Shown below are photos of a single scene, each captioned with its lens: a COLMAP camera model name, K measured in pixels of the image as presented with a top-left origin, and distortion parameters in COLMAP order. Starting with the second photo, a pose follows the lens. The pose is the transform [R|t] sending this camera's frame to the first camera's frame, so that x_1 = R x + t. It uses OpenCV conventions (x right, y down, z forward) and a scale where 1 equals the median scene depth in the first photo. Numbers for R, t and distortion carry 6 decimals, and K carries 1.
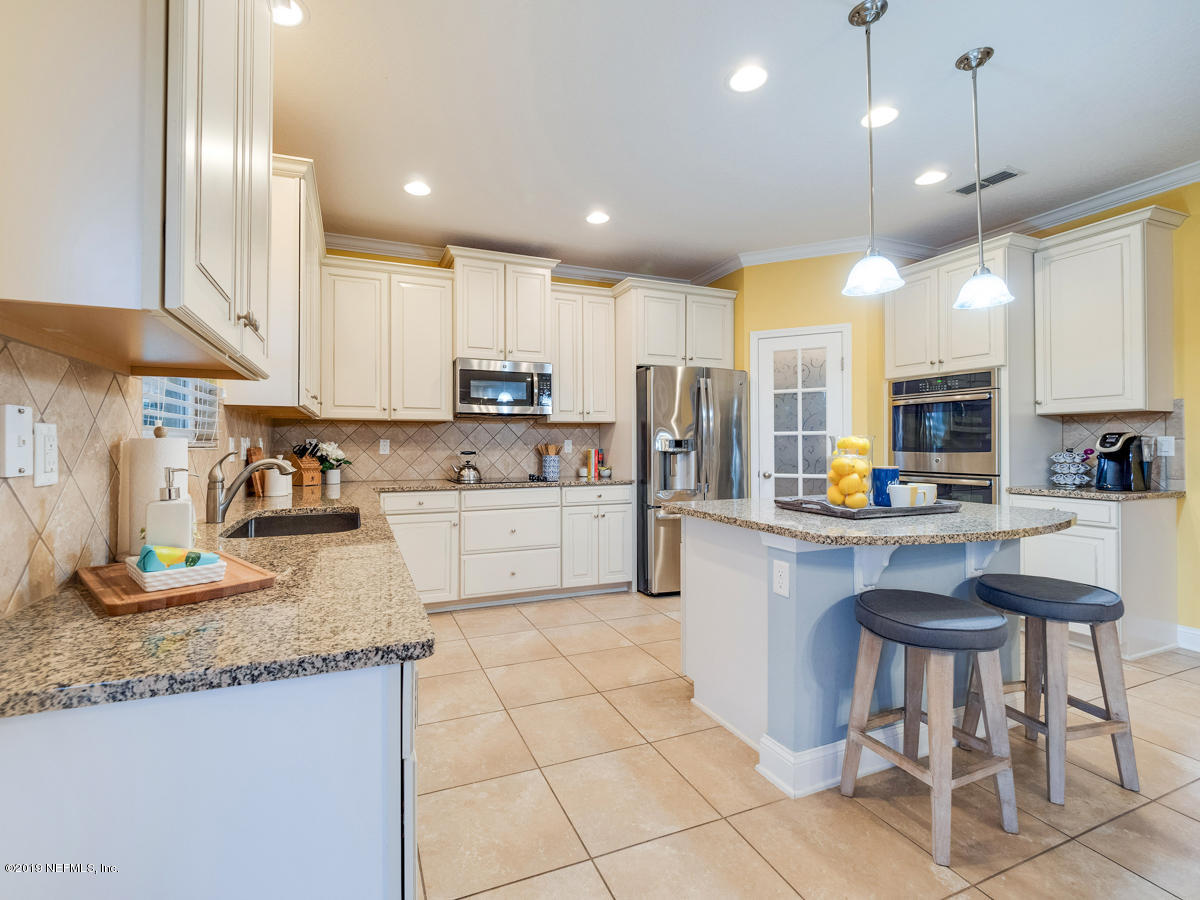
lens RADIAL K [[532.2, 0, 566.9], [0, 532.2, 439.3], [0, 0, 1]] dist [0.000040, -0.000074]
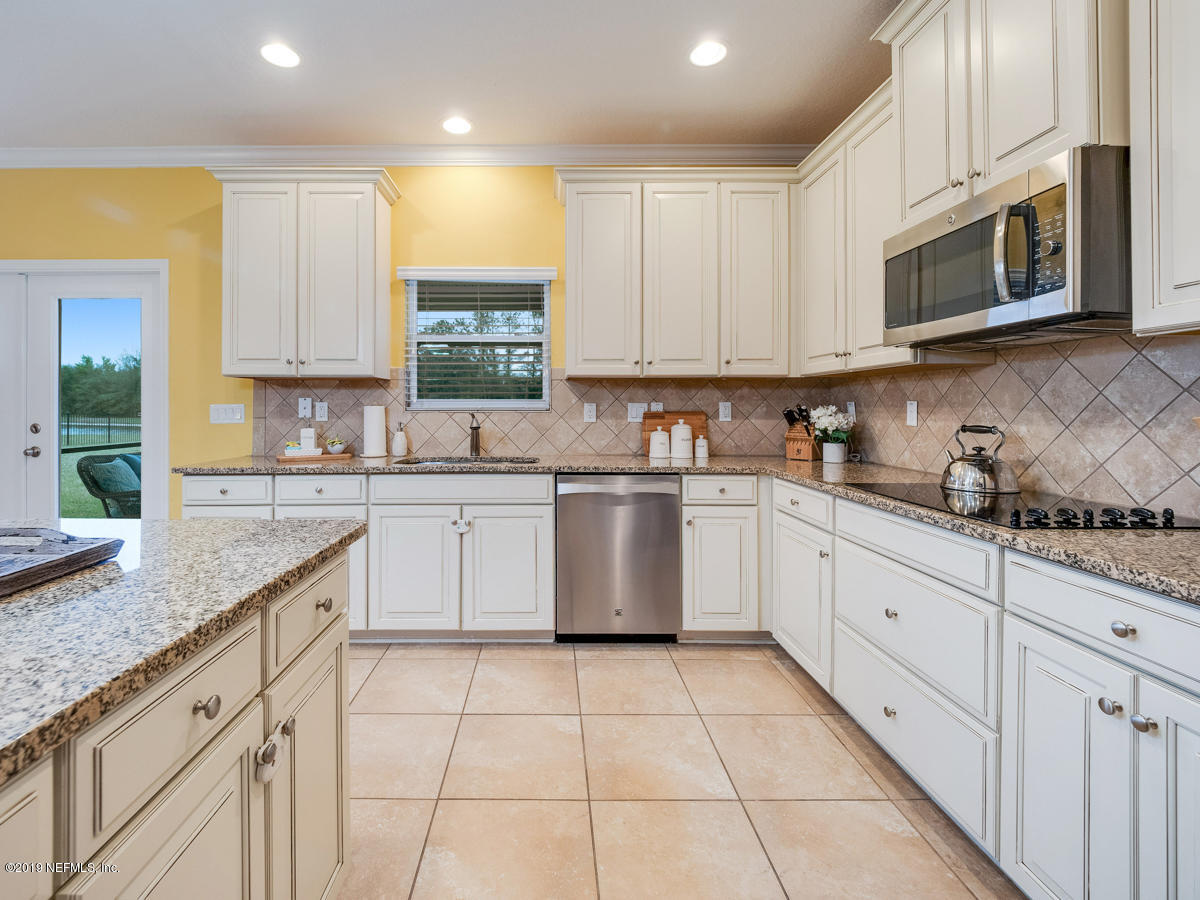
lens RADIAL K [[538.3, 0, 544.2], [0, 538.3, 405.7], [0, 0, 1]] dist [-0.000779, -0.000145]
pose [[-0.374455, -0.002418, -0.927242, 0.394868], [0.009749, 0.999931, -0.006545, 0.005683], [0.927194, -0.011490, -0.374406, 0.884057]]
